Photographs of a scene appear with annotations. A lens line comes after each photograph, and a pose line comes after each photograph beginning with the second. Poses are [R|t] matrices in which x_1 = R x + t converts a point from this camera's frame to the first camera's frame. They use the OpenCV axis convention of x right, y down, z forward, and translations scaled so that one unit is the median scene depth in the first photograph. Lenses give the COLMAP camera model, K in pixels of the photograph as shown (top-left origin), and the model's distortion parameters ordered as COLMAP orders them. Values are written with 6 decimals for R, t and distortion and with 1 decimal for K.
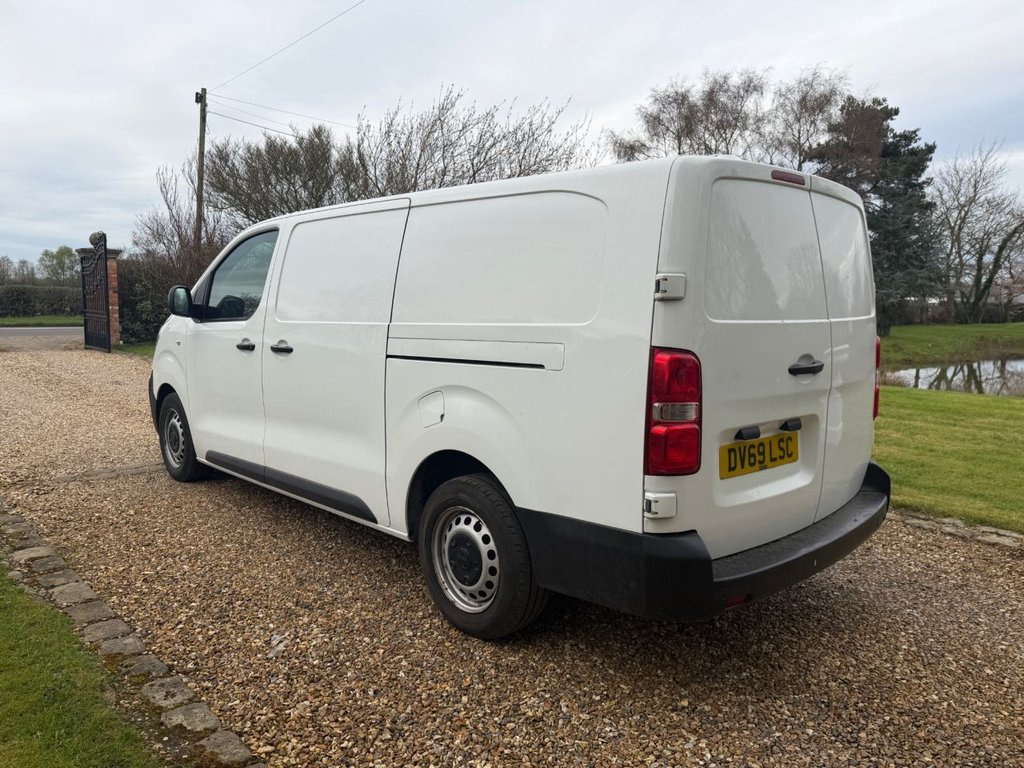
lens RADIAL K [[757.2, 0, 514.6], [0, 757.2, 382.7], [0, 0, 1]] dist [0.039337, -0.044326]
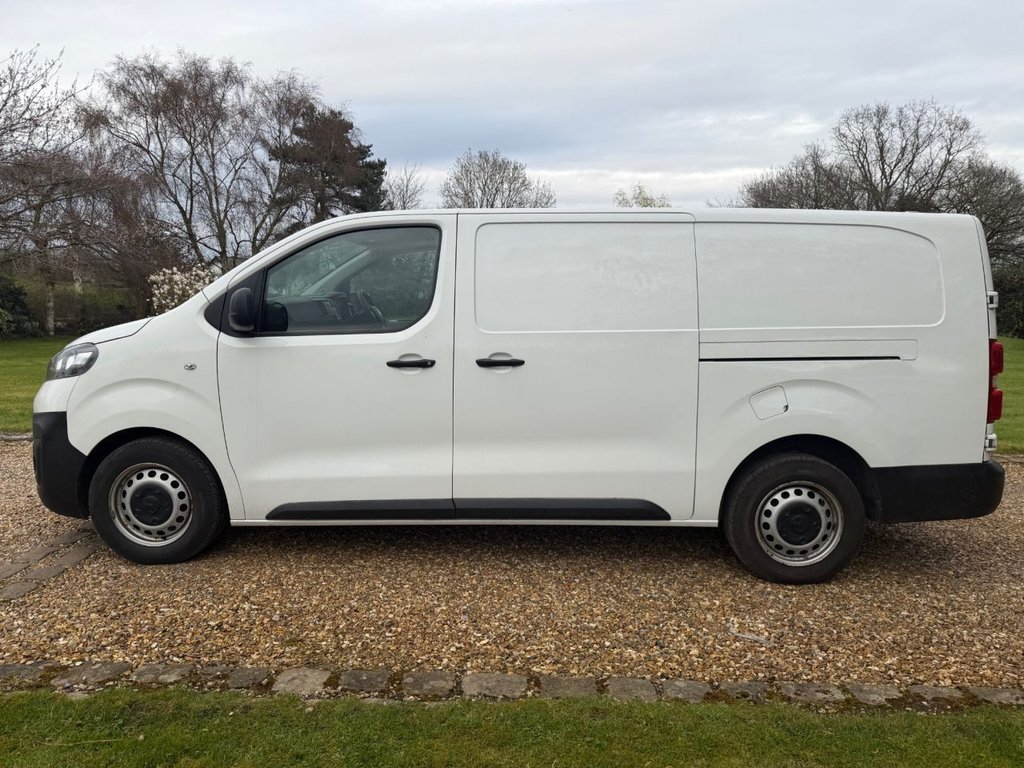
lens RADIAL K [[757.2, 0, 514.6], [0, 757.2, 382.7], [0, 0, 1]] dist [0.039337, -0.044326]
pose [[0.695852, -0.080980, 0.713605, -0.998909], [0.074191, 0.996412, 0.040727, -0.058989], [-0.714343, 0.024603, 0.699364, 0.385012]]
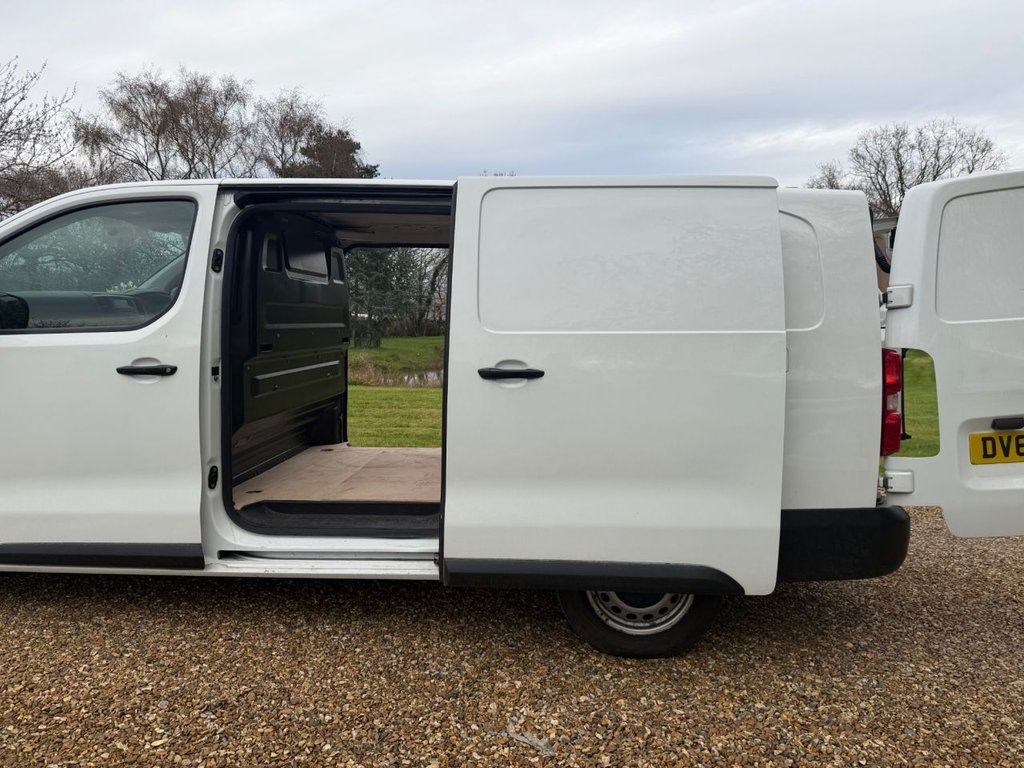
lens RADIAL K [[757.2, 0, 514.6], [0, 757.2, 382.7], [0, 0, 1]] dist [0.039337, -0.044326]
pose [[0.719102, -0.051334, 0.693006, -0.759404], [0.063414, 0.997954, 0.008120, -0.033707], [-0.692005, 0.038107, 0.720886, 0.353042]]
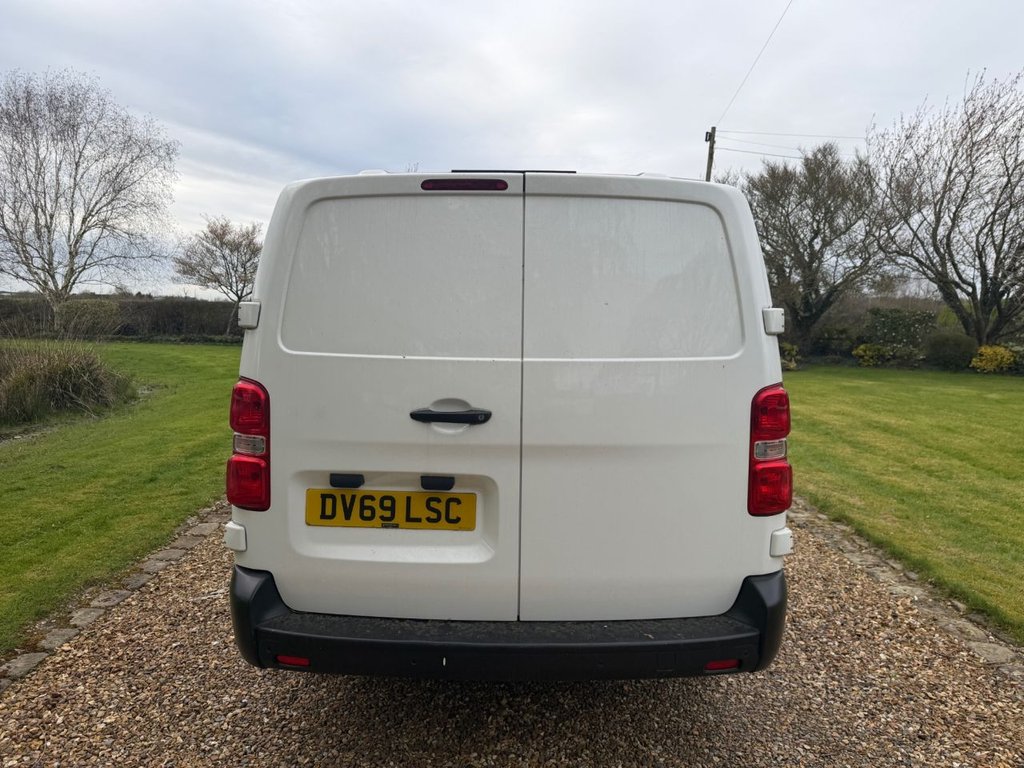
lens RADIAL K [[746.2, 0, 510.9], [0, 746.2, 399.3], [0, 0, 1]] dist [0.009044, 0.004523]
pose [[0.717028, 0.077431, -0.692731, 0.719694], [-0.083848, 0.996176, 0.024560, -0.045547], [0.691983, 0.040474, 0.720778, 0.343457]]
